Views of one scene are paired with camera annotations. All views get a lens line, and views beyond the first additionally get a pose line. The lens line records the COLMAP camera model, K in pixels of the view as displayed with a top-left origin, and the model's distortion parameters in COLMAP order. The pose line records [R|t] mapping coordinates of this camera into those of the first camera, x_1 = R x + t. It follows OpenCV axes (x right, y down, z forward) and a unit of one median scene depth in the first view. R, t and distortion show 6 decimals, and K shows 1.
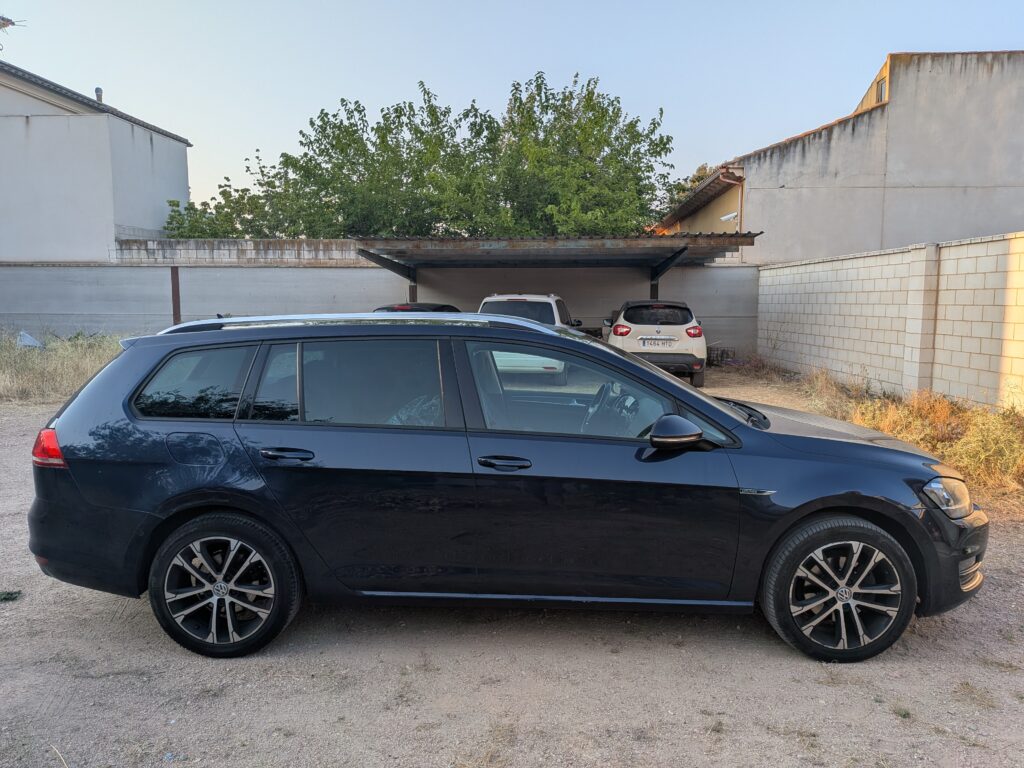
lens RADIAL K [[756.1, 0, 518.6], [0, 756.1, 385.6], [0, 0, 1]] dist [0.013848, -0.038712]
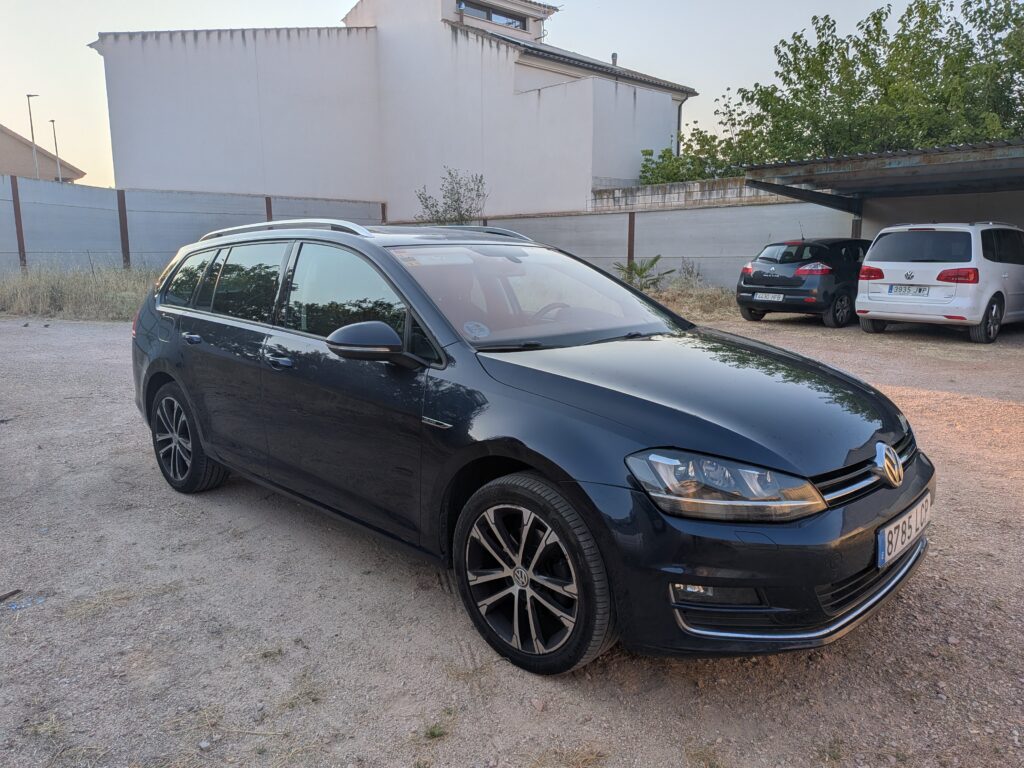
lens RADIAL K [[756.1, 0, 518.6], [0, 756.1, 385.6], [0, 0, 1]] dist [0.013848, -0.038712]
pose [[0.715648, 0.107509, -0.690137, 0.203480], [-0.064976, 0.994045, 0.087475, 0.005507], [0.695432, -0.017759, 0.718372, 0.104012]]
